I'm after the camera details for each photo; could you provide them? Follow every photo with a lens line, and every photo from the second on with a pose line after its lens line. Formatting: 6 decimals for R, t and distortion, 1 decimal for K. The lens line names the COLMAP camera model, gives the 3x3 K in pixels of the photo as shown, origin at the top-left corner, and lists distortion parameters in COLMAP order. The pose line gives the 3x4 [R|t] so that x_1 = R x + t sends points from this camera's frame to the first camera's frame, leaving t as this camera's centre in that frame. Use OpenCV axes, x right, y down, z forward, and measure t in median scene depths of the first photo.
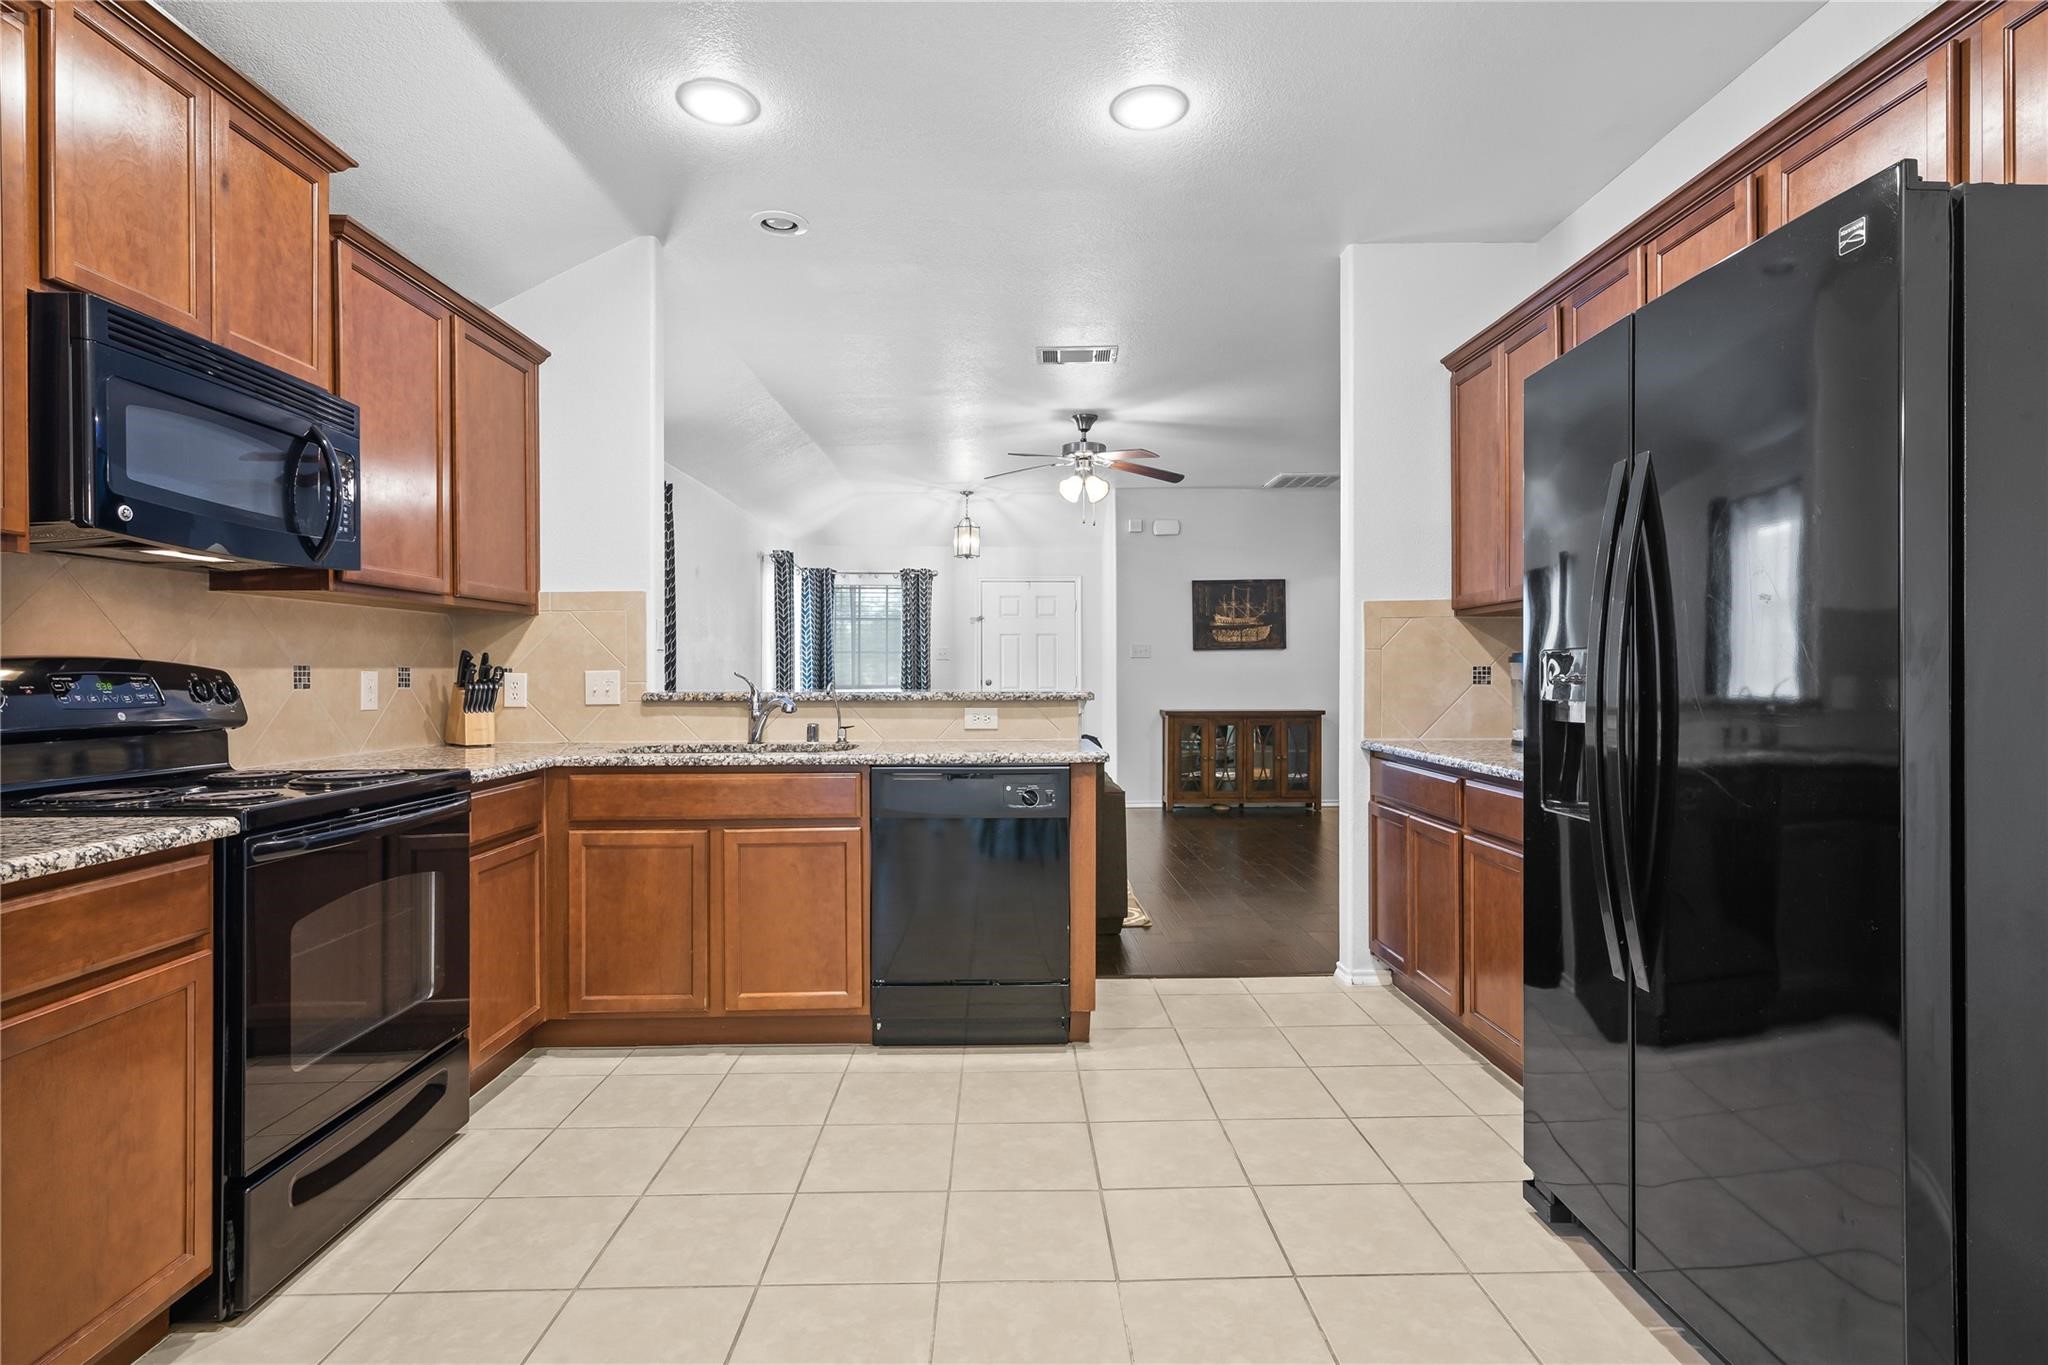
lens RADIAL K [[975.1, 0, 1028.3], [0, 975.1, 667.4], [0, 0, 1]] dist [-0.003977, 0.000724]
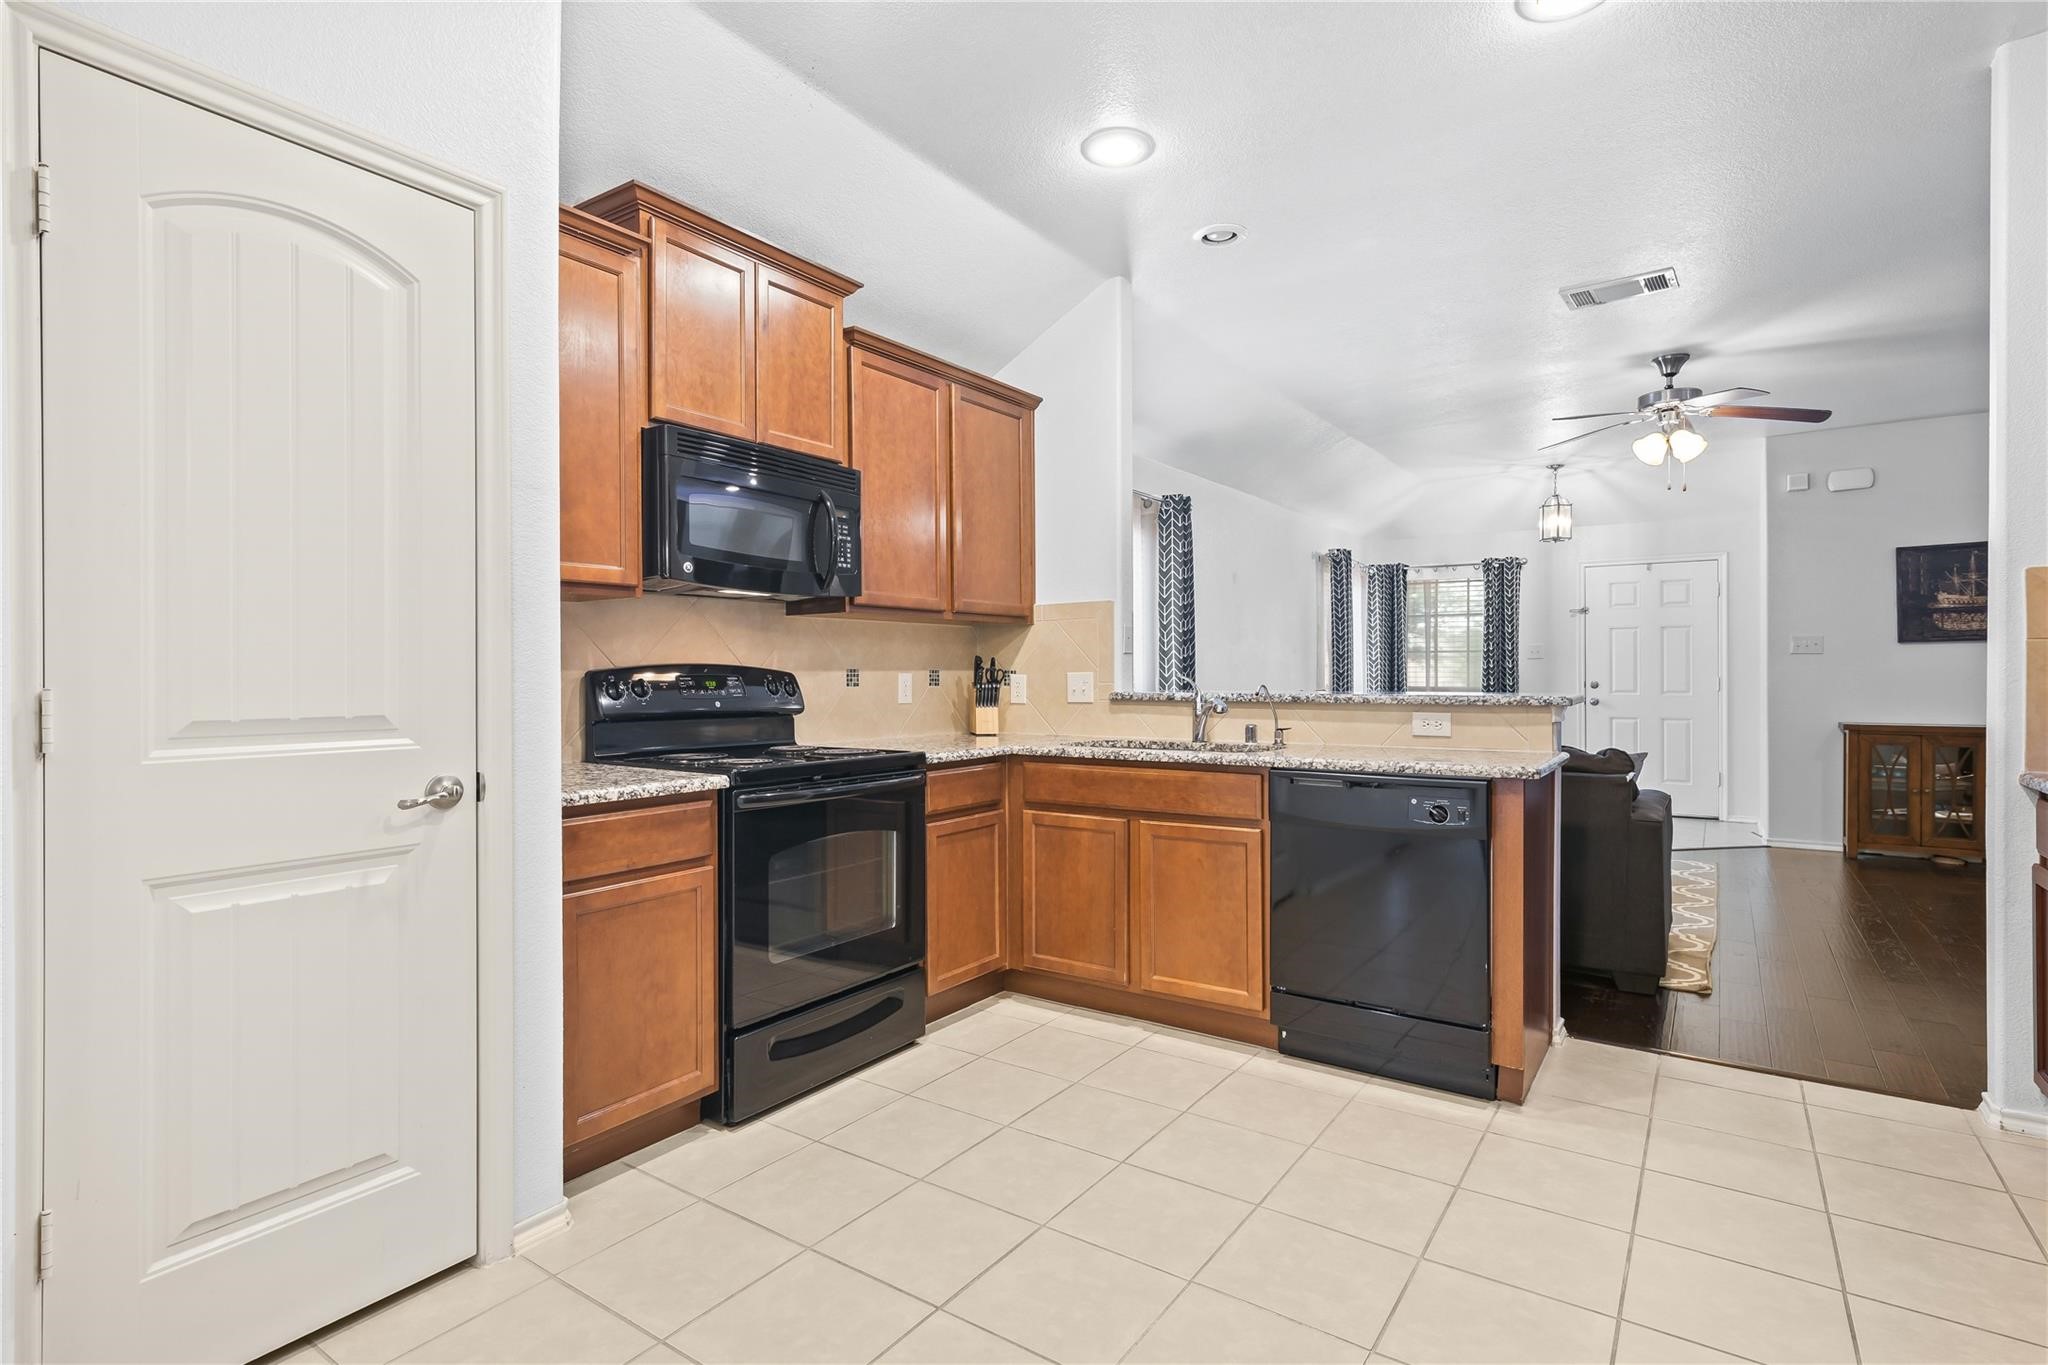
lens RADIAL K [[985.6, 0, 1036.3], [0, 985.6, 672.8], [0, 0, 1]] dist [-0.003022, 0.002418]
pose [[0.810733, -0.001428, -0.585414, 0.192953], [0.004169, 0.999986, 0.003334, -0.000112], [0.585401, -0.005143, 0.810728, 0.044059]]
